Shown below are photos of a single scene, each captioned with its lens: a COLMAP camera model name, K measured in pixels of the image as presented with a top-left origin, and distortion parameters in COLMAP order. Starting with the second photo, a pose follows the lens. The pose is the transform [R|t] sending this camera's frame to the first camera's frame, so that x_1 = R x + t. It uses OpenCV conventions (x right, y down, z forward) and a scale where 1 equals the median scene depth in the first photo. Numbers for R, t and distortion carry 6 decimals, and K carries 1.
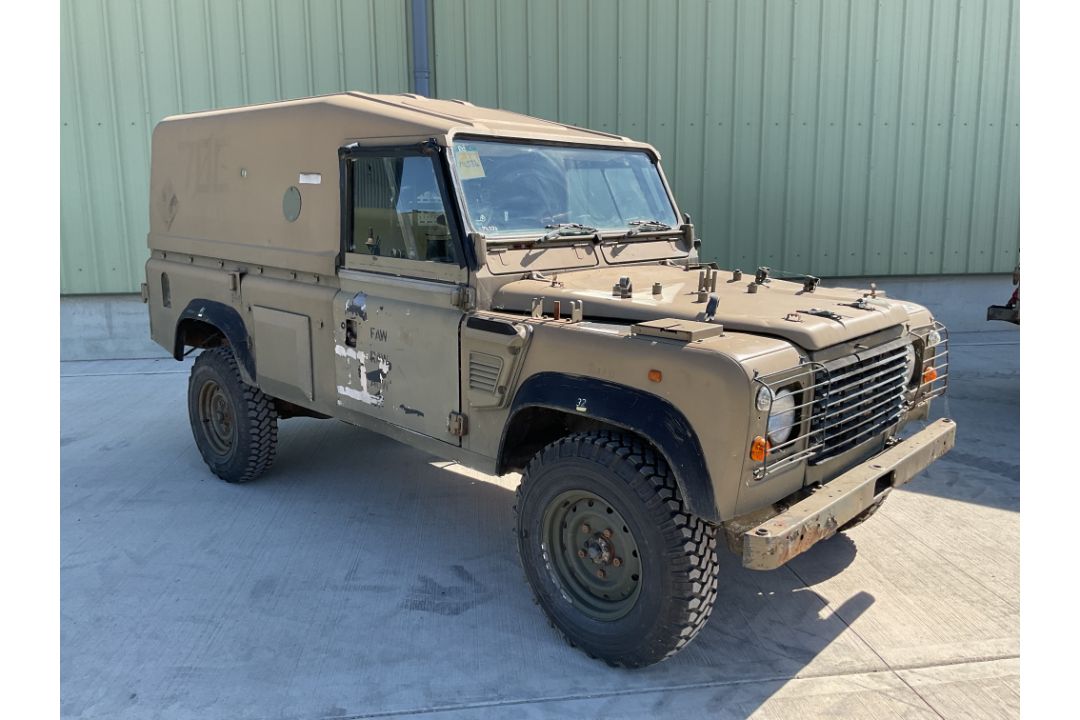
lens RADIAL K [[800.6, 0, 535.0], [0, 800.6, 359.6], [0, 0, 1]] dist [0.052209, -0.100100]
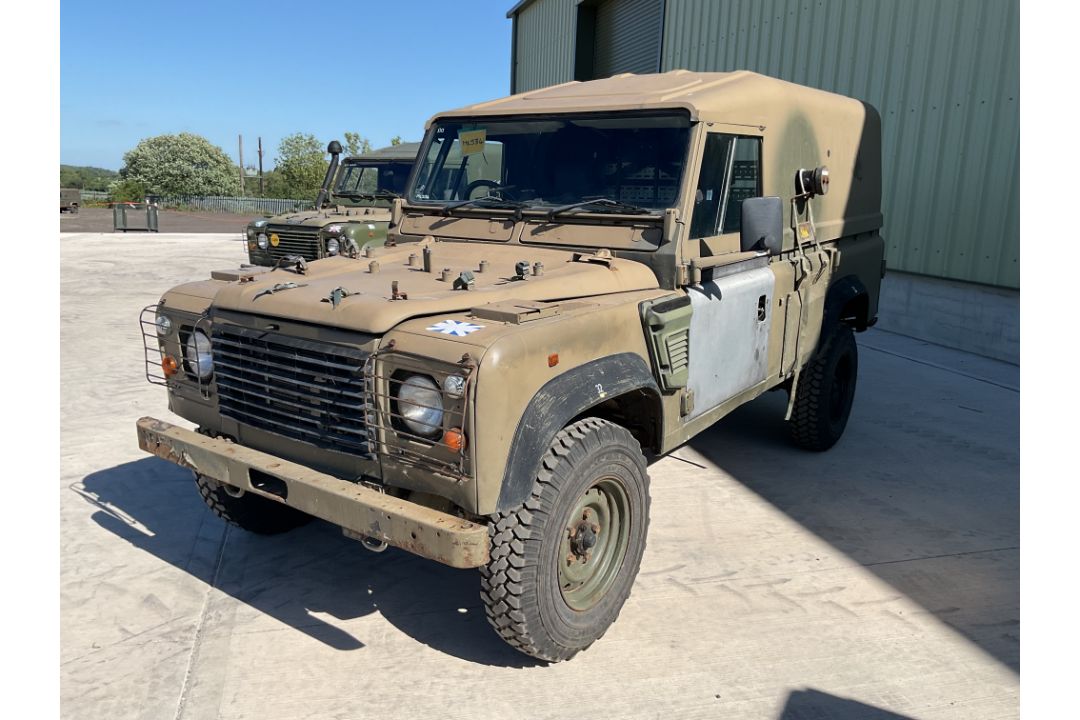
lens RADIAL K [[800.6, 0, 536.4], [0, 800.6, 365.0], [0, 0, 1]] dist [0.052209, -0.100100]
pose [[0.142882, 0.227890, -0.963146, 1.114221], [-0.208033, 0.958307, 0.195883, -0.181506], [0.967630, 0.172378, 0.184333, 0.931611]]
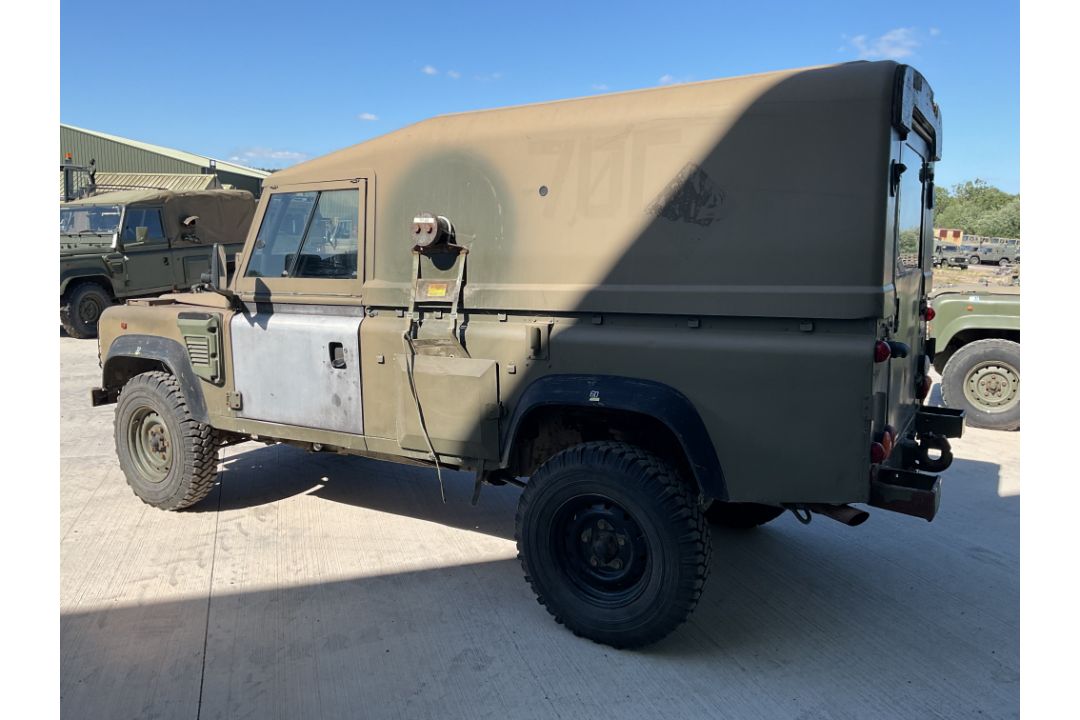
lens RADIAL K [[800.6, 0, 536.8], [0, 800.6, 363.0], [0, 0, 1]] dist [0.052209, -0.100100]
pose [[-0.976155, 0.033230, -0.214515, 0.064459], [-0.041066, 0.942099, 0.332810, -0.471831], [0.213153, 0.333684, -0.918271, 2.481854]]
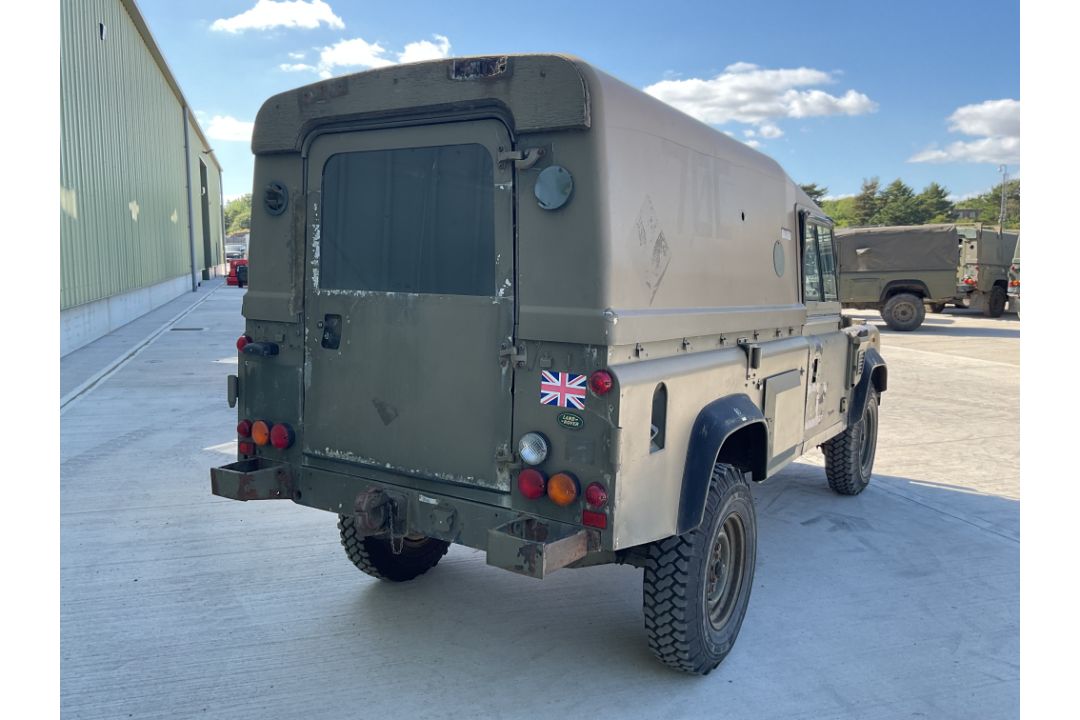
lens RADIAL K [[800.6, 0, 543.7], [0, 800.6, 359.6], [0, 0, 1]] dist [0.052209, -0.100100]
pose [[-0.207863, -0.117482, 0.971077, -1.363595], [0.163223, 0.974676, 0.152856, -0.310244], [-0.964443, 0.190276, -0.183423, 1.696764]]
